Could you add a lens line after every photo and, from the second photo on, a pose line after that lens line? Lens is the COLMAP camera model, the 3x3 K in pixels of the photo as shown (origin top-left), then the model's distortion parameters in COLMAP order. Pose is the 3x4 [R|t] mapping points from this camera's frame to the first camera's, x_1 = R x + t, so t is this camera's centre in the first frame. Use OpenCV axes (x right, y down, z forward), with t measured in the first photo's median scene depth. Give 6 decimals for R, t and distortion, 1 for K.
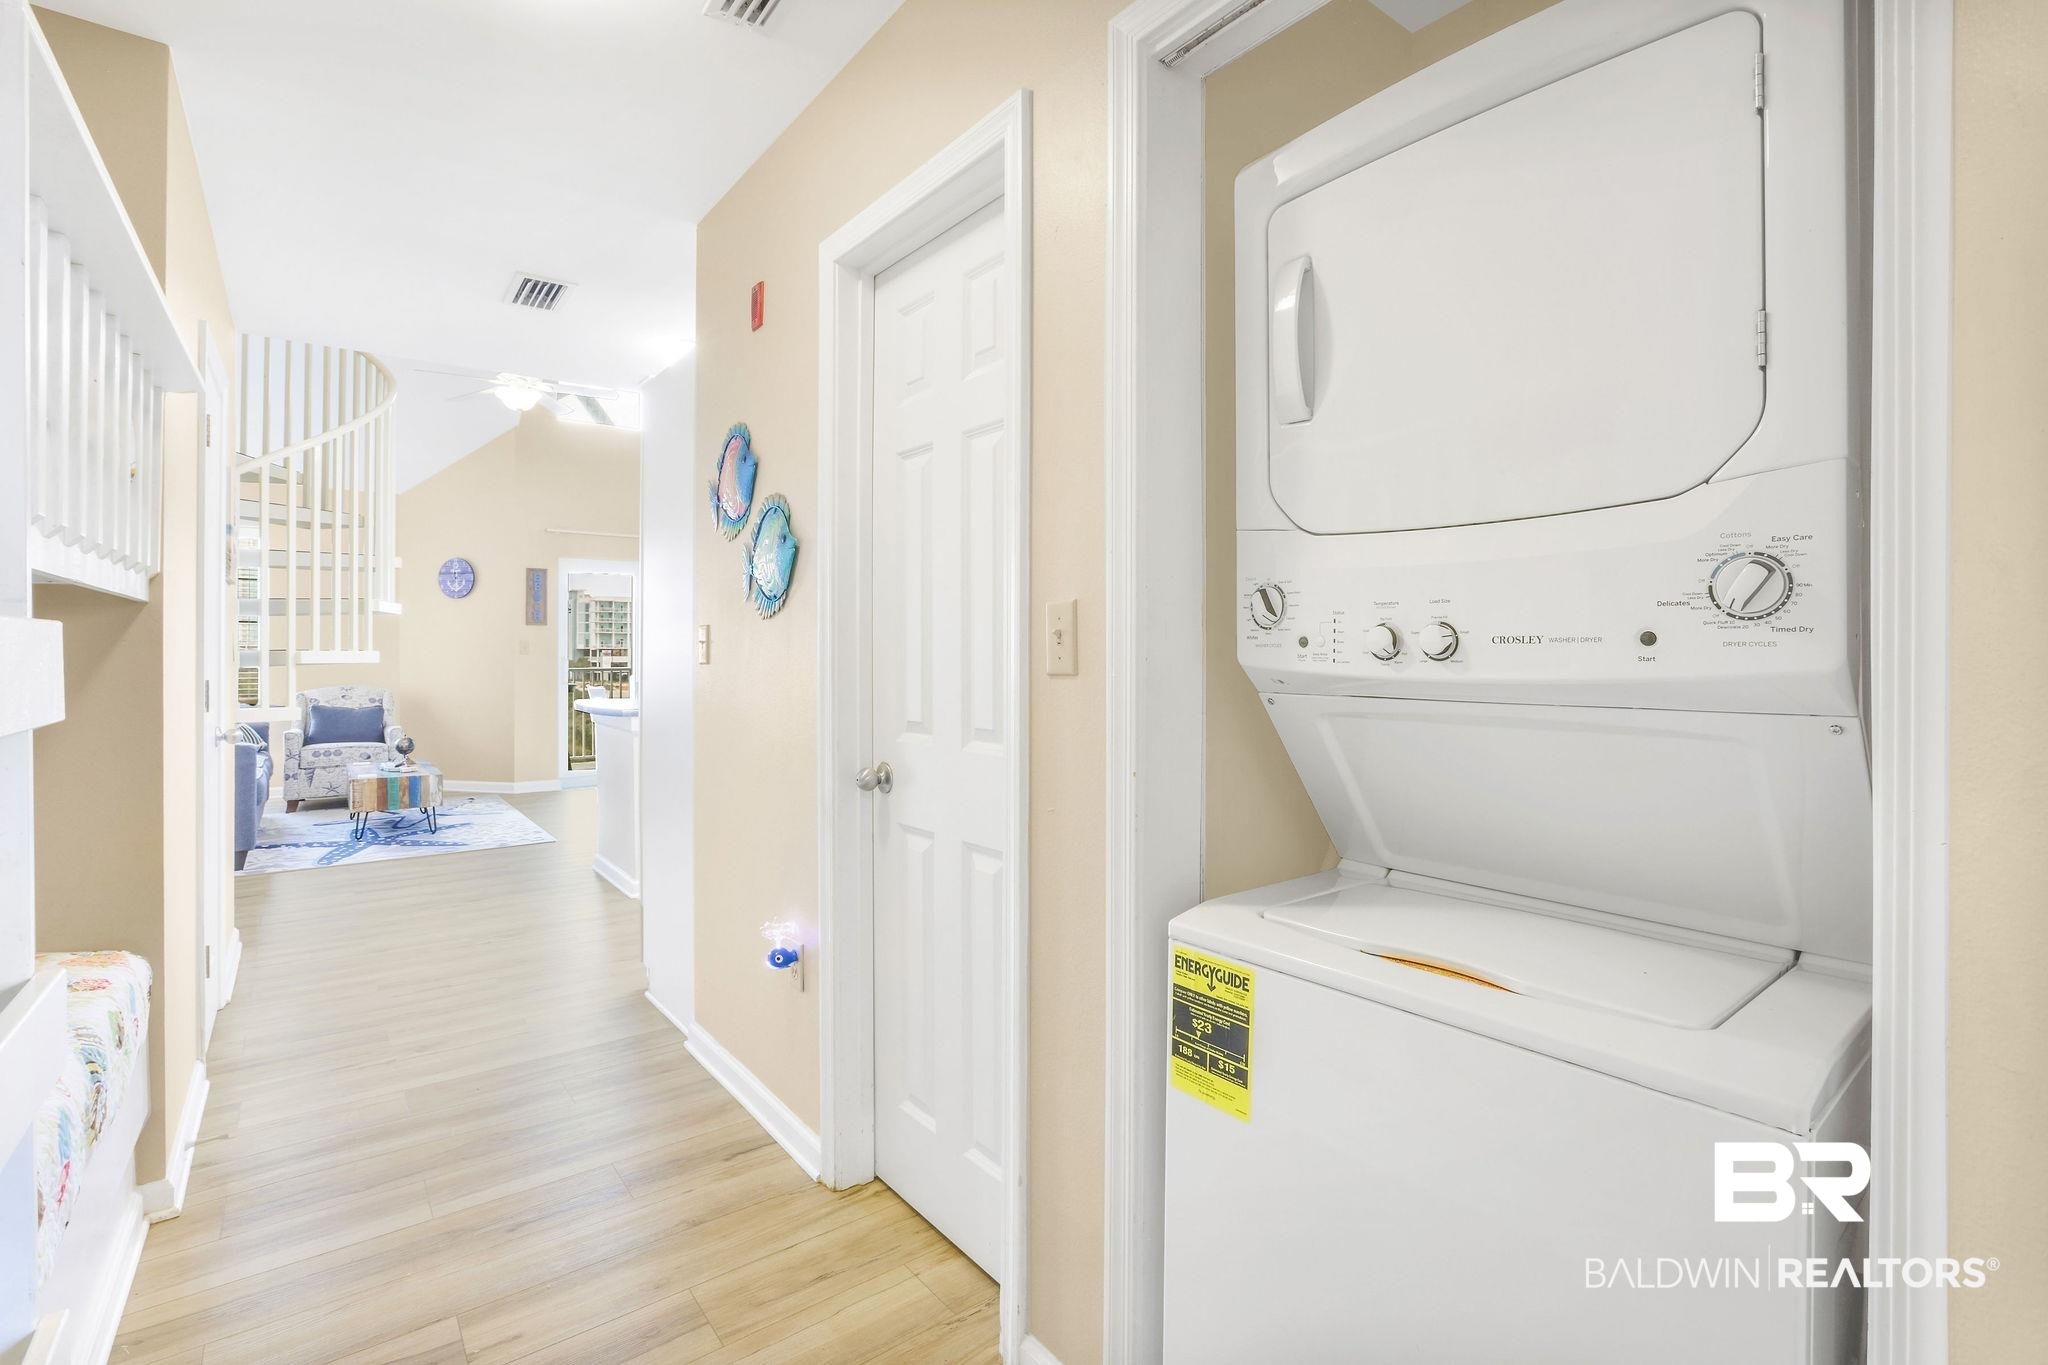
lens RADIAL K [[947.0, 0, 1024.8], [0, 947.0, 660.6], [0, 0, 1]] dist [-0.015110, 0.001334]
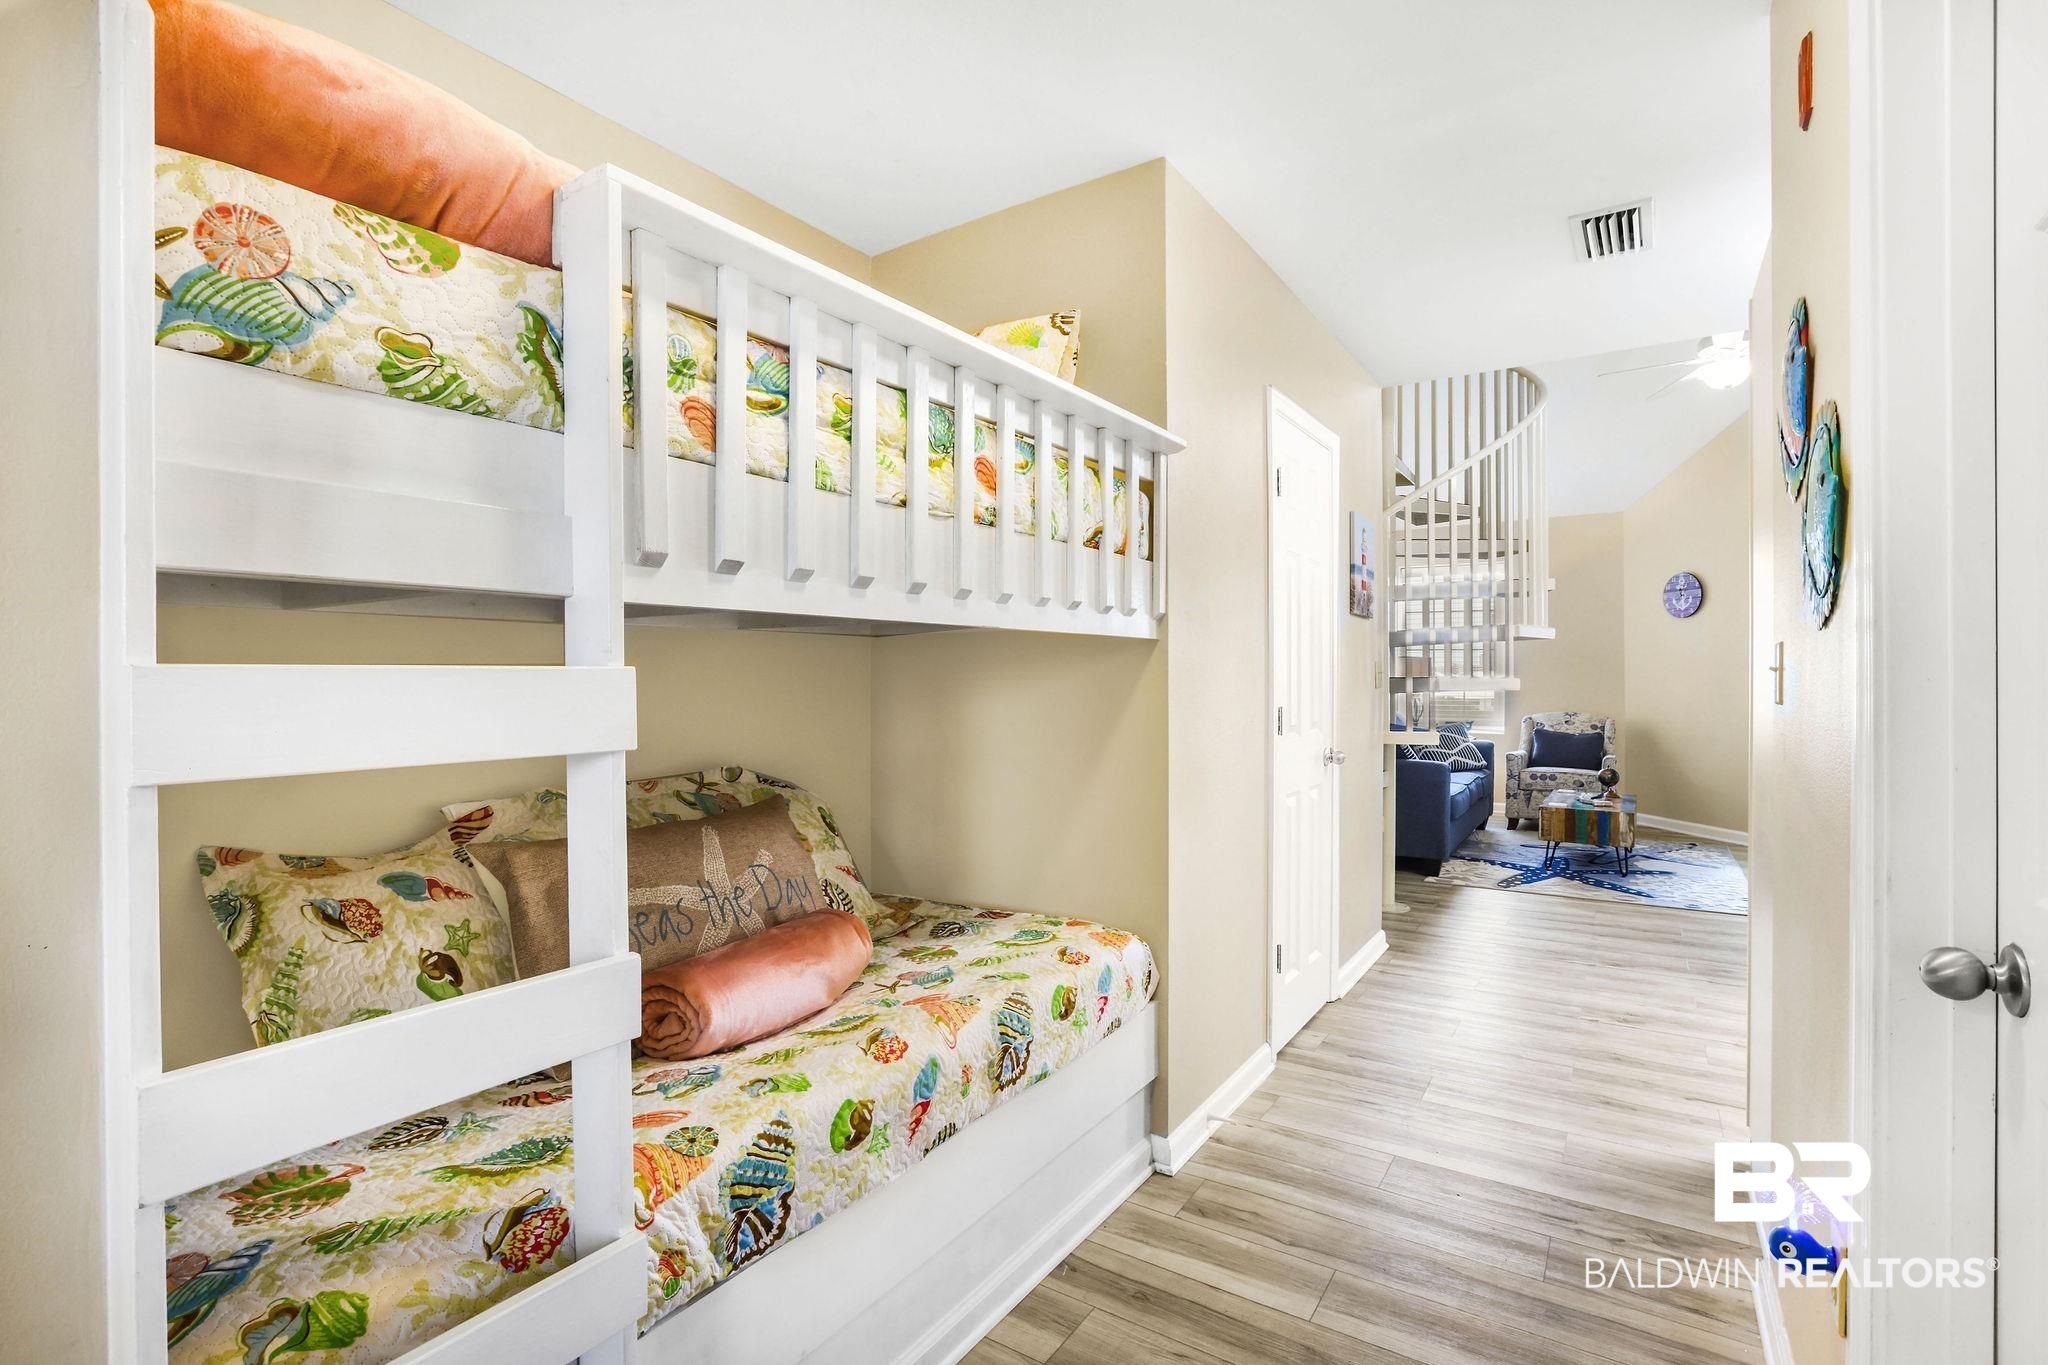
lens RADIAL K [[947.0, 0, 1029.0], [0, 947.0, 683.4], [0, 0, 1]] dist [-0.015110, 0.001334]
pose [[0.334999, 0.010020, -0.942165, 0.037439], [-0.010316, 0.999923, 0.006966, -0.004619], [0.942162, 0.007386, 0.335076, 0.148072]]
